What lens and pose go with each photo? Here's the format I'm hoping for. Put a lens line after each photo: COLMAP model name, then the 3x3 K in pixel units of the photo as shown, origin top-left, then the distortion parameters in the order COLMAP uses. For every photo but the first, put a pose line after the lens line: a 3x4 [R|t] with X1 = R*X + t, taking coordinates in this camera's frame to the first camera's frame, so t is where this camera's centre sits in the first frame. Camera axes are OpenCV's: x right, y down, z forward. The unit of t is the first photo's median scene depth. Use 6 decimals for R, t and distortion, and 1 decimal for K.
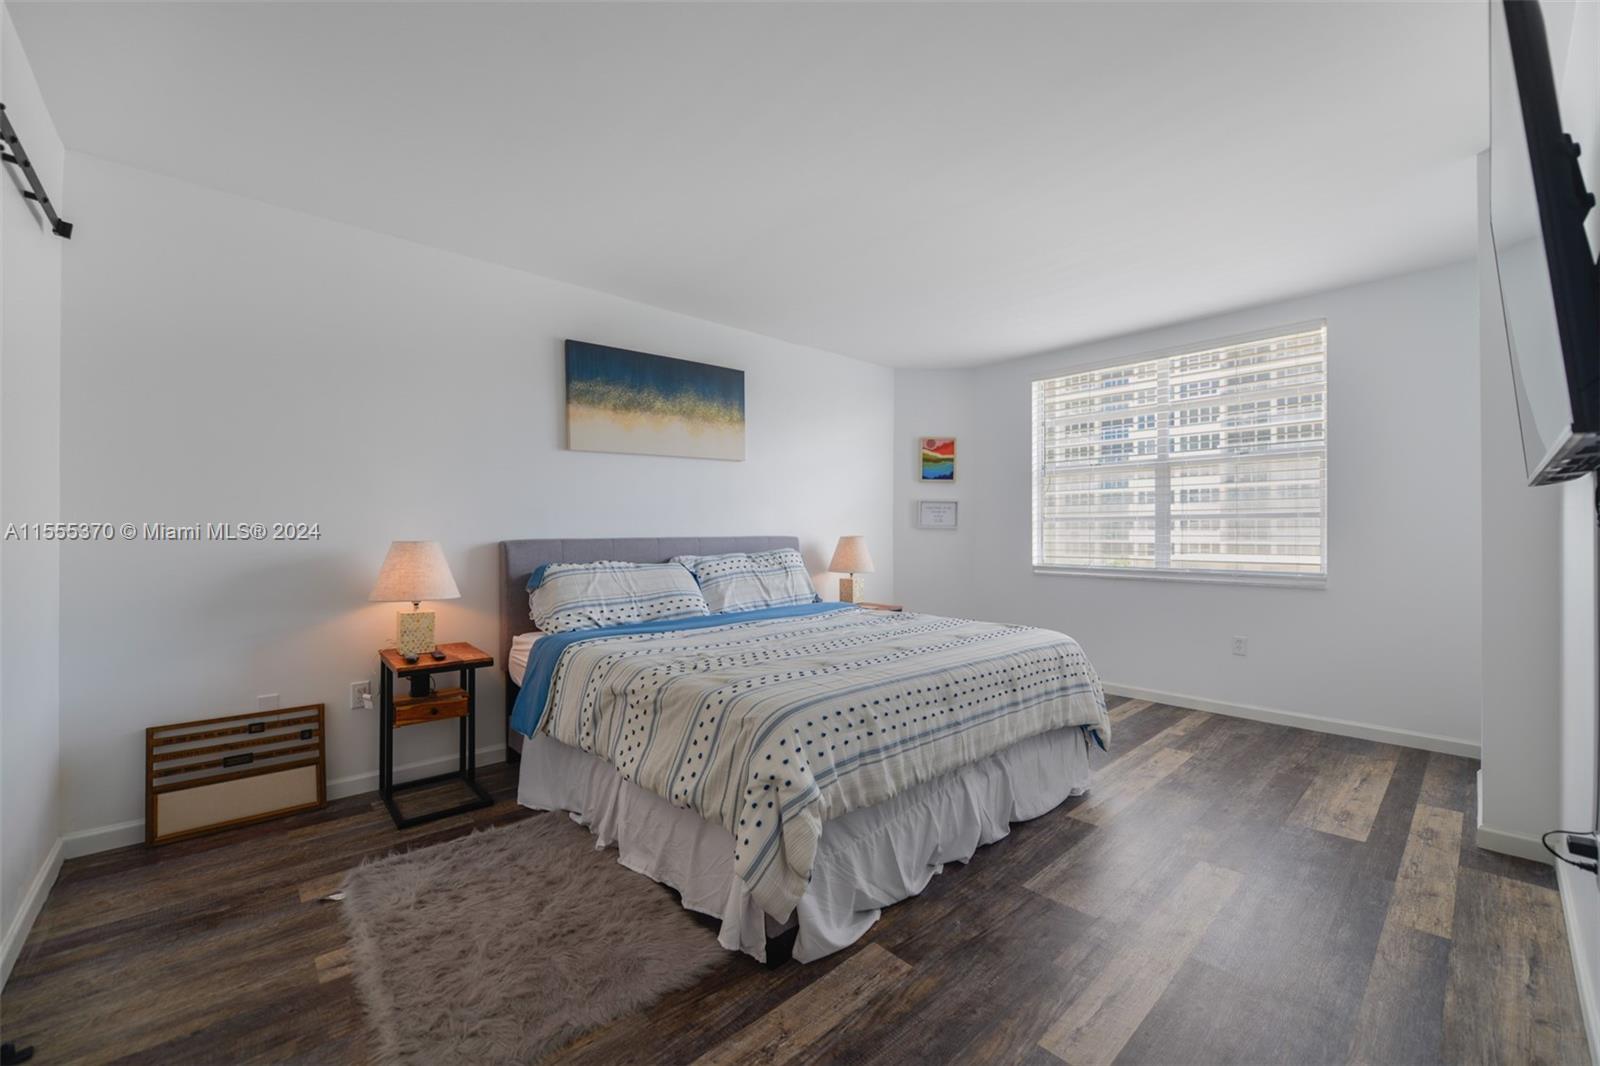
lens RADIAL K [[630.3, 0, 796.9], [0, 630.3, 531.7], [0, 0, 1]] dist [0.002912, -0.003735]
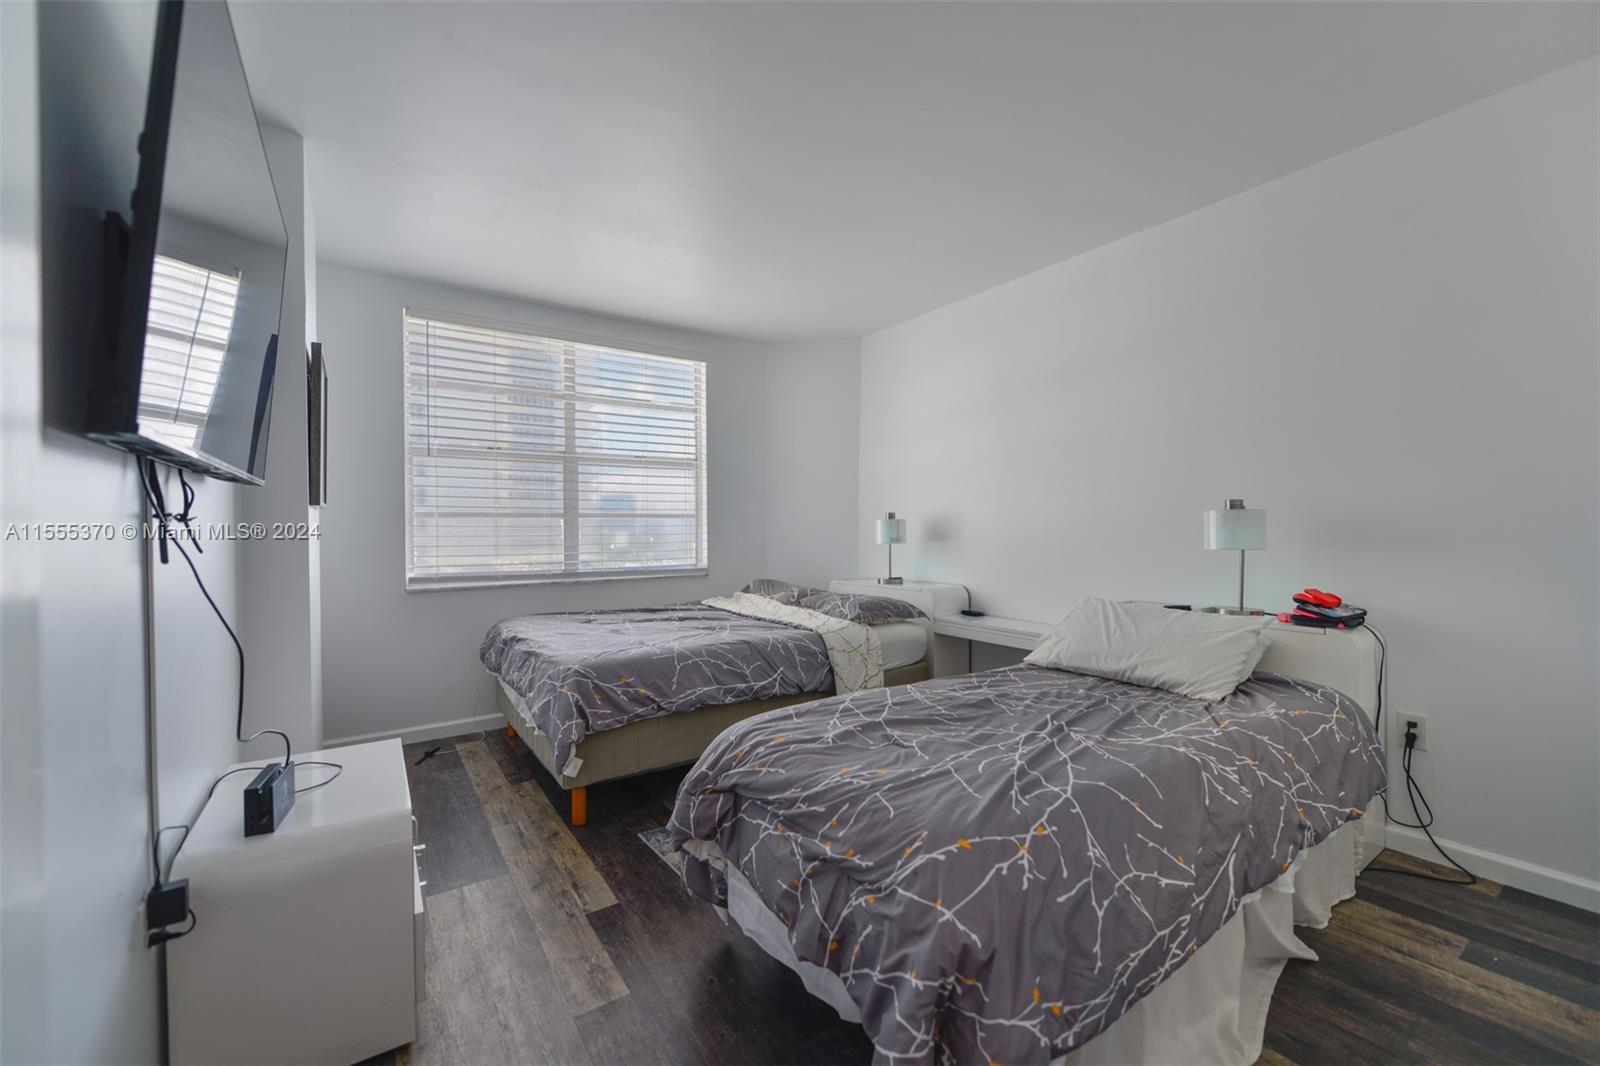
lens RADIAL K [[646.2, 0, 806.3], [0, 646.2, 535.7], [0, 0, 1]] dist [0.003479, -0.000345]
pose [[0.143078, -0.011218, 0.989648, -0.288108], [0.003847, 0.999935, 0.010779, -0.001898], [-0.989704, 0.002265, 0.143112, 0.480737]]
